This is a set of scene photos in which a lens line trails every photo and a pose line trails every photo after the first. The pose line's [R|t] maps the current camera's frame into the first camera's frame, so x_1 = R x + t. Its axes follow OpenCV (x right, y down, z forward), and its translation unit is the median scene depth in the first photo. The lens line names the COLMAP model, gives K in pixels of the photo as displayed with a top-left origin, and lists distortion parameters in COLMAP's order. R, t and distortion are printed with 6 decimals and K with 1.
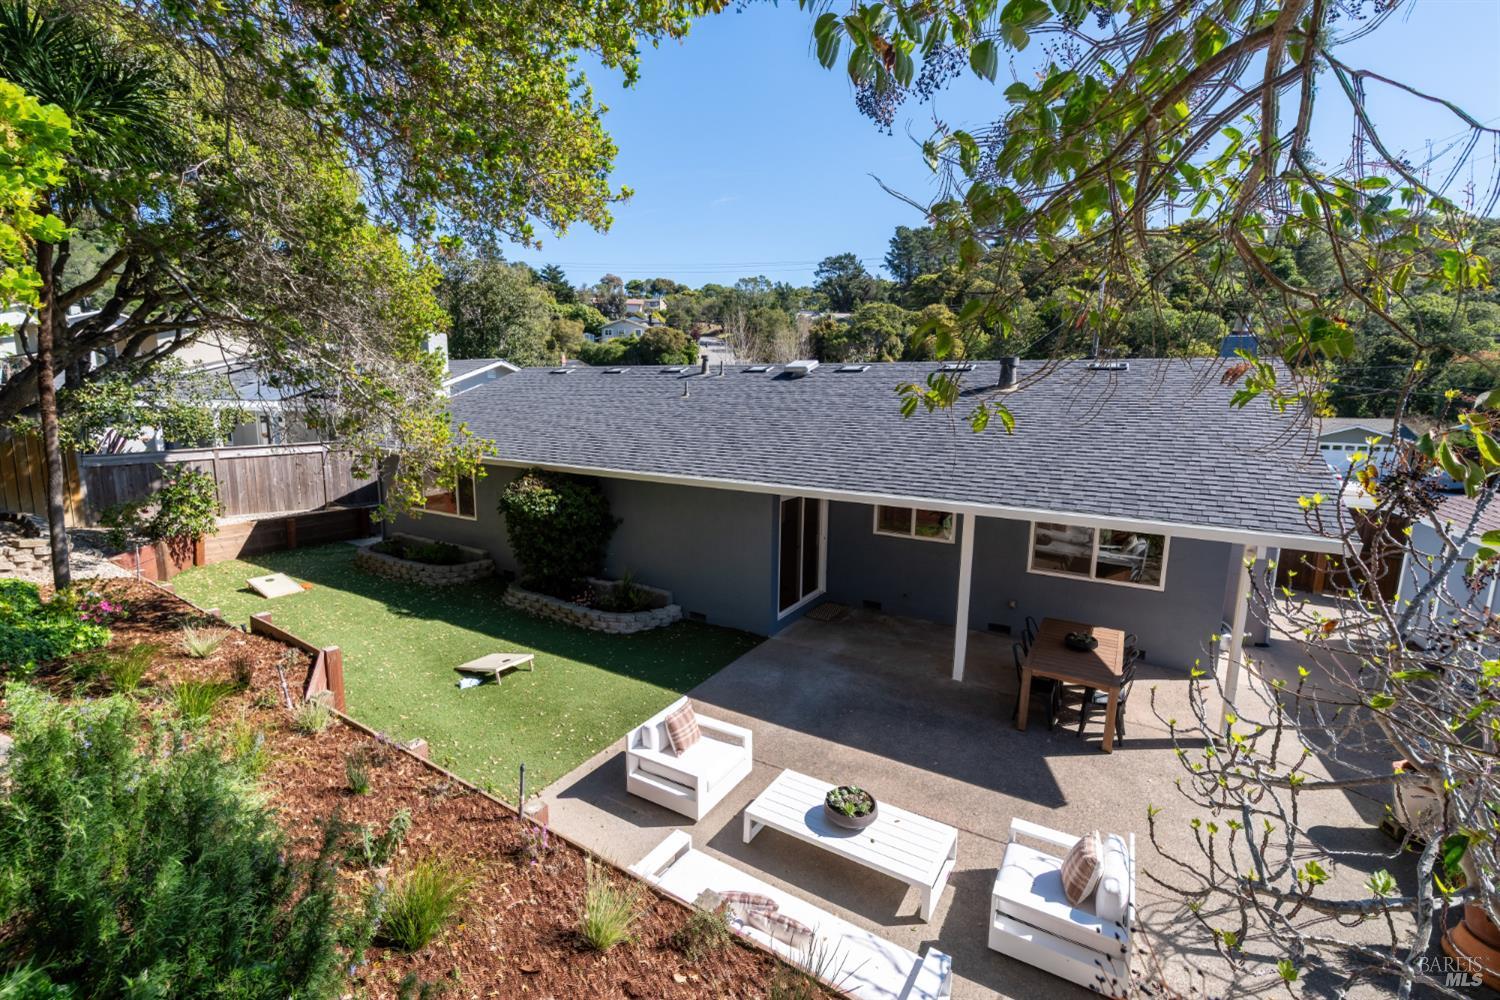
lens RADIAL K [[649.2, 0, 746.6], [0, 649.2, 478.2], [0, 0, 1]] dist [0.000248, -0.000251]
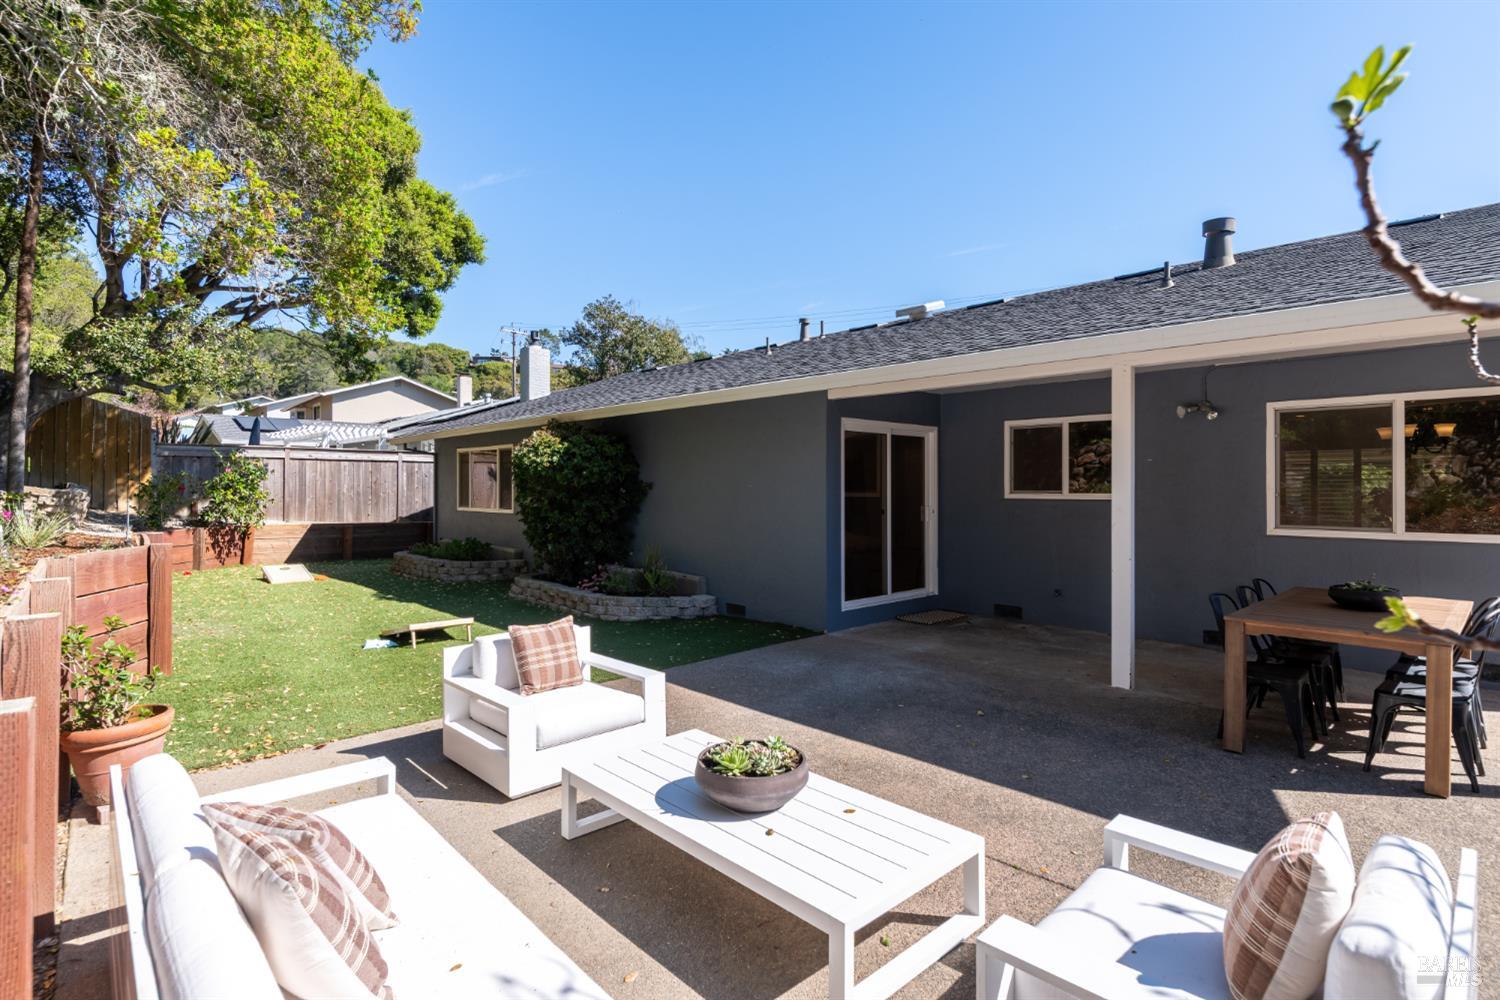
lens RADIAL K [[743.0, 0, 746.7], [0, 743.0, 467.6], [0, 0, 1]] dist [-0.006118, 0.000568]
pose [[0.964322, -0.017348, -0.264163, 0.149632], [-0.024071, 0.987972, -0.152751, 0.184544], [0.263635, 0.153660, 0.952305, 0.224907]]
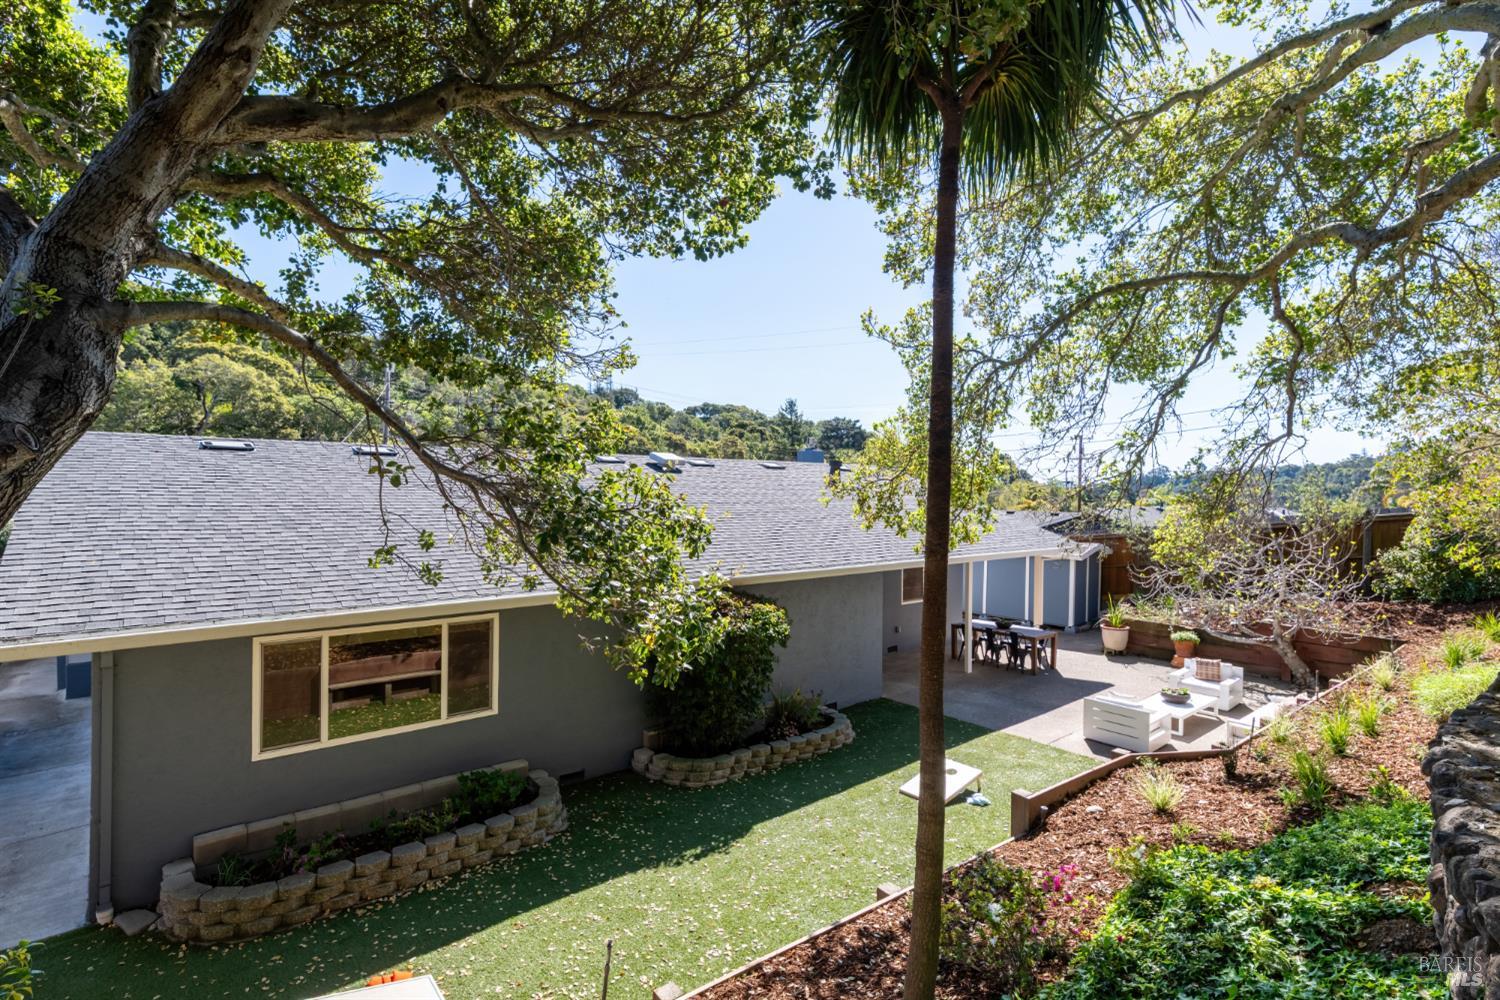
lens RADIAL K [[772.8, 0, 750.0], [0, 772.8, 500.0], [0, 0, 1]] dist [-0.001296, 0.000139]
pose [[0.284818, -0.017003, 0.958431, -1.305264], [0.121063, 0.992475, -0.018370, -0.099067], [-0.950906, 0.121263, 0.284733, 0.800189]]
